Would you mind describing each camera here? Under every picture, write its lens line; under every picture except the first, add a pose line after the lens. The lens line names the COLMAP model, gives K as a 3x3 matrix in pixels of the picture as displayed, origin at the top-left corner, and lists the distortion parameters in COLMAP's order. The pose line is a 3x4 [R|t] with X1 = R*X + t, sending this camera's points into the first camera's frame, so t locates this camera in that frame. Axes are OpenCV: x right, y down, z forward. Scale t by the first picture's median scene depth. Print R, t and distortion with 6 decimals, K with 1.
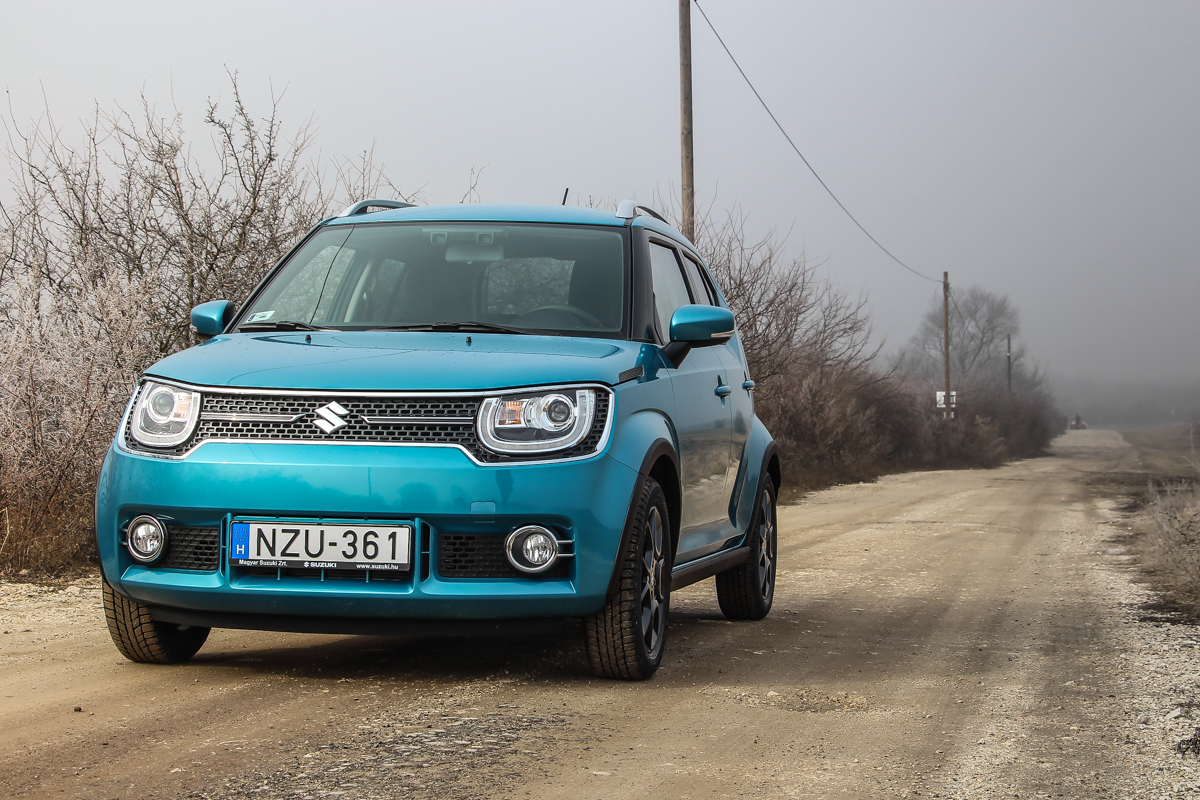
lens RADIAL K [[2568.9, 0, 623.9], [0, 2568.9, 450.6], [0, 0, 1]] dist [0.171331, 0.000000]
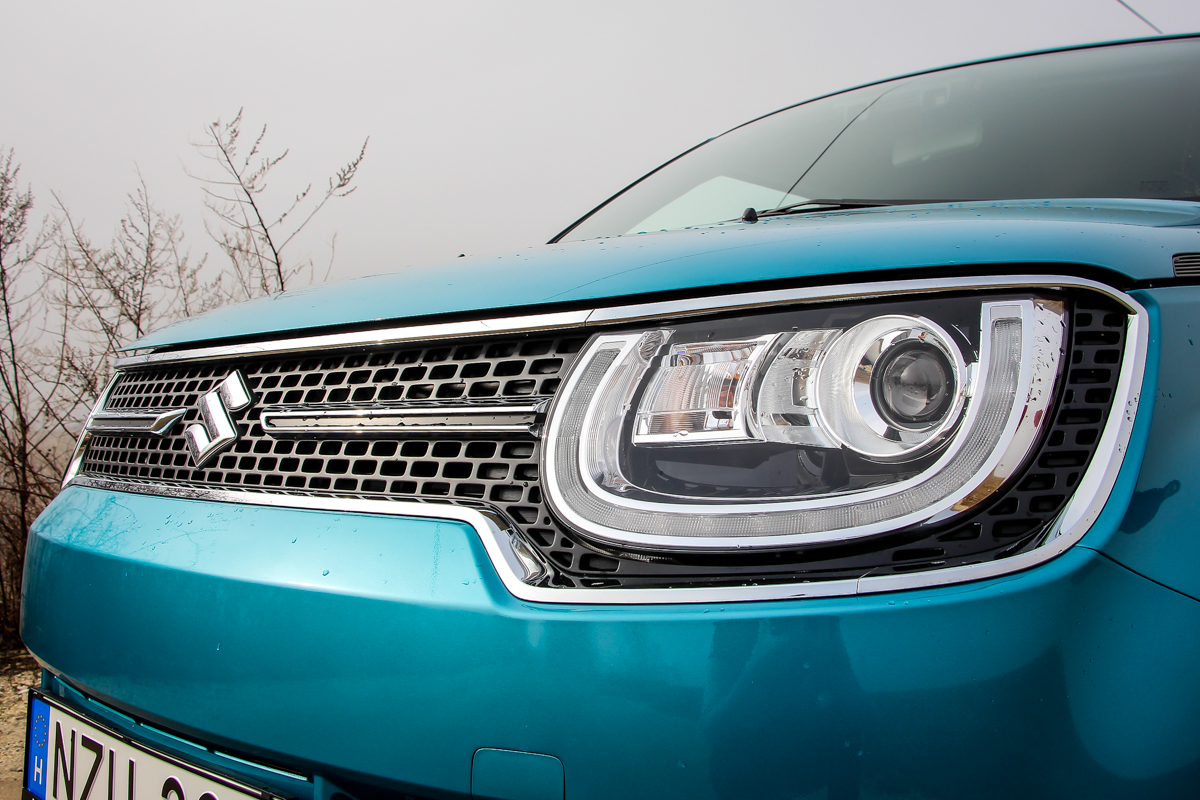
lens RADIAL K [[1141.3, 0, 611.1], [0, 1141.3, 400.1], [0, 0, 1]] dist [-0.085324, 0.000000]
pose [[0.856568, -0.026489, -0.515353, 0.008341], [0.000398, 0.998715, -0.050673, -0.007547], [0.516033, 0.043200, 0.855478, 0.896976]]
